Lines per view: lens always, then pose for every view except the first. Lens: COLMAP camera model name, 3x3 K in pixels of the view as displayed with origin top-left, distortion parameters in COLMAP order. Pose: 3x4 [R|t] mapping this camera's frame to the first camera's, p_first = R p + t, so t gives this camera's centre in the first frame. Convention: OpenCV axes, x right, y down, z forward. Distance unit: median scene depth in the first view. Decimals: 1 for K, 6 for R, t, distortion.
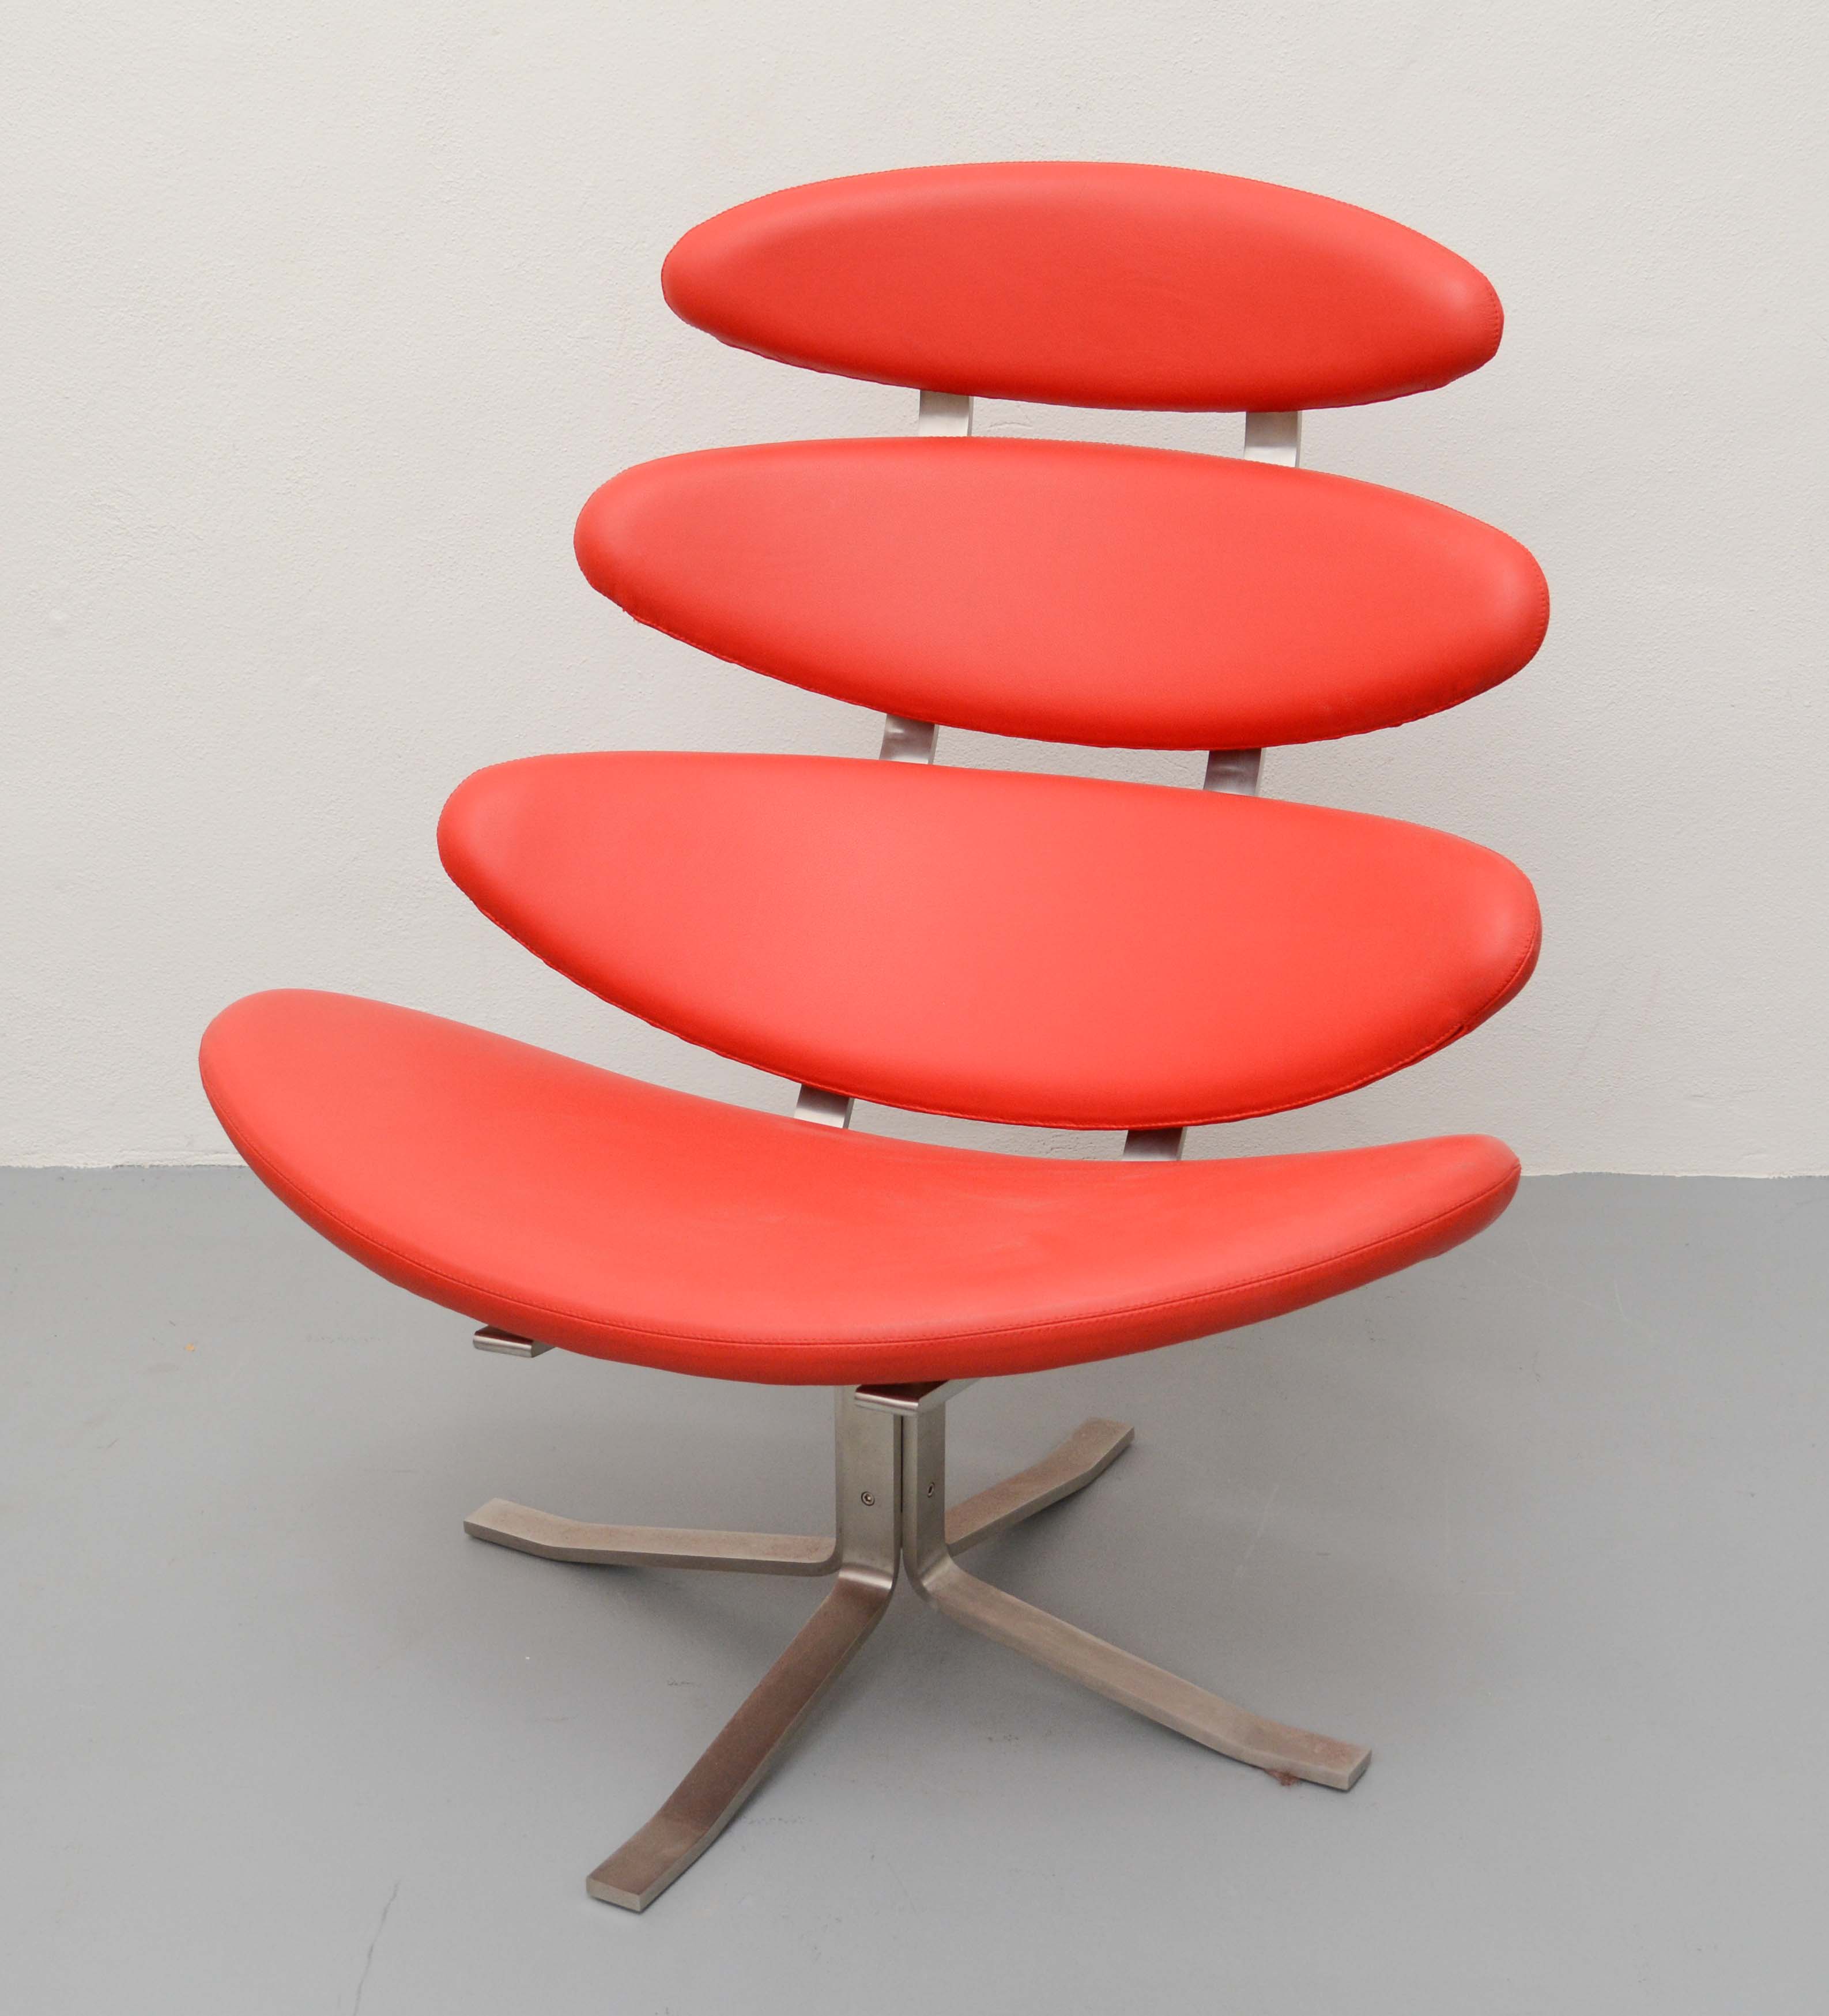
lens RADIAL K [[3200.7, 0, 914.5], [0, 3200.7, 1008.0], [0, 0, 1]] dist [-0.062386, -0.005681]
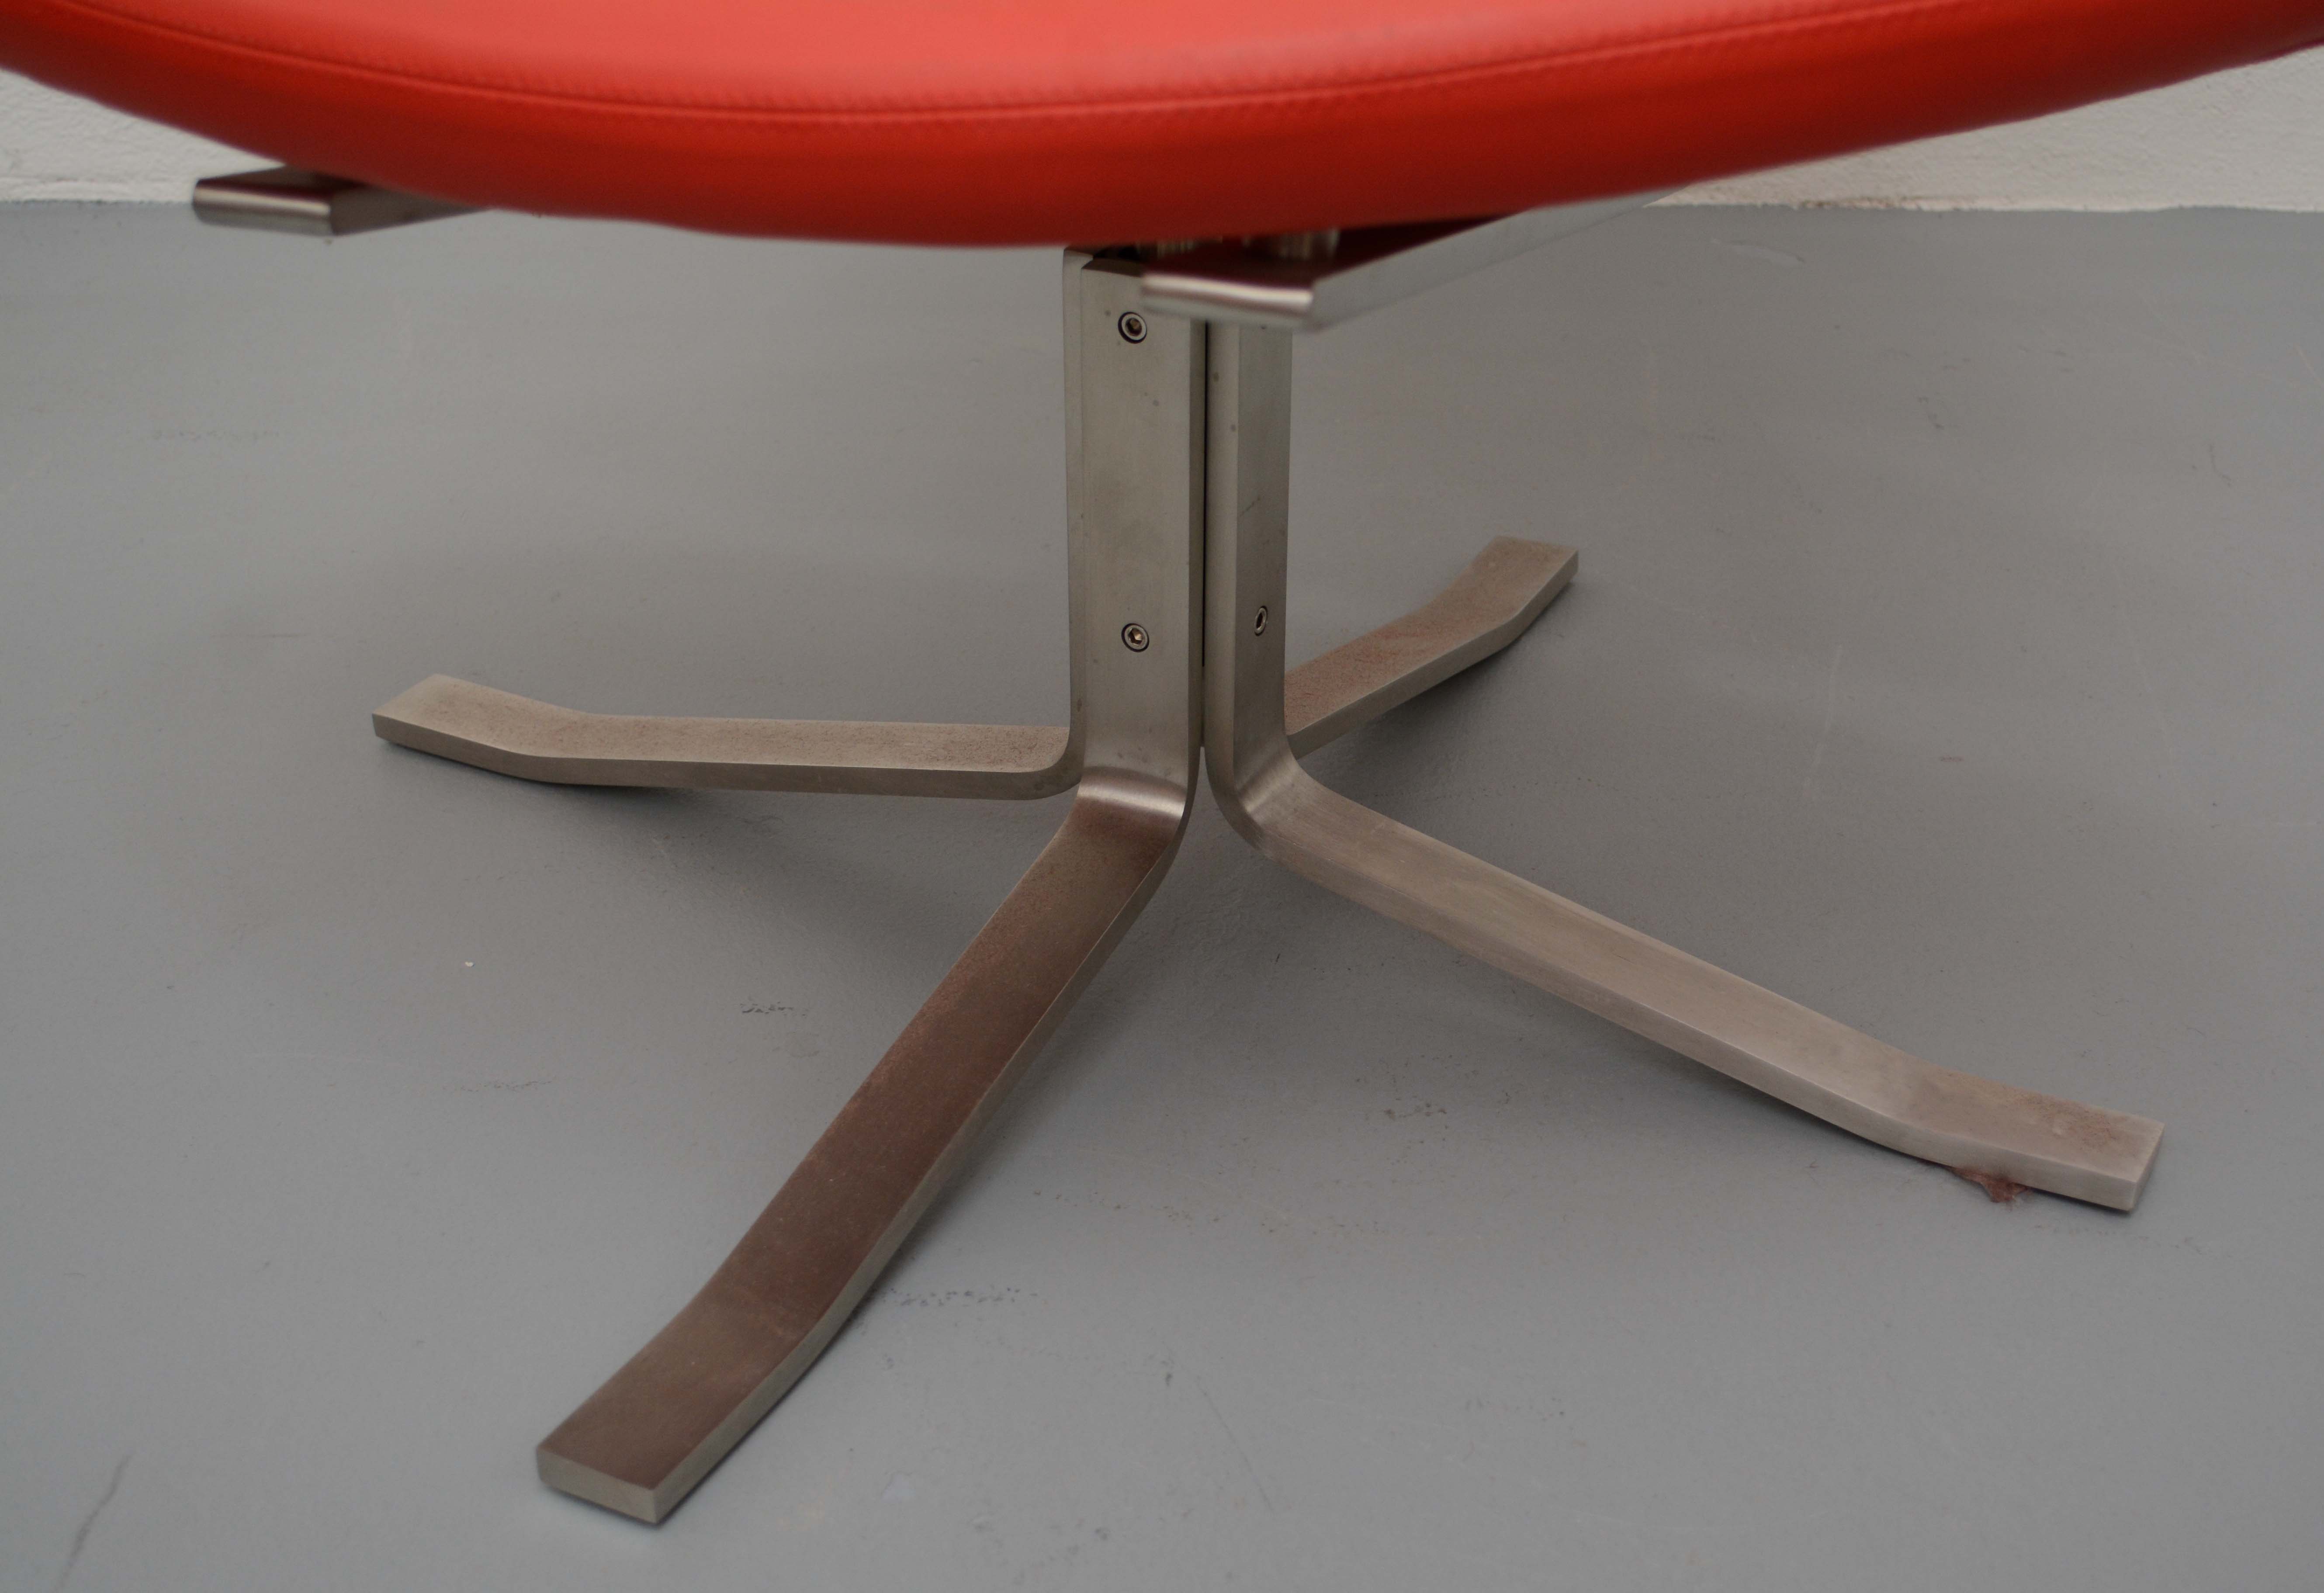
lens RADIAL K [[2861.2, 0, 1162.0], [0, 2861.2, 796.5], [0, 0, 1]] dist [-0.023153, -0.050634]
pose [[0.999619, -0.011051, 0.025282, -0.021795], [0.007238, 0.989223, 0.146238, 0.112401], [-0.026626, -0.145999, 0.988926, 0.554574]]
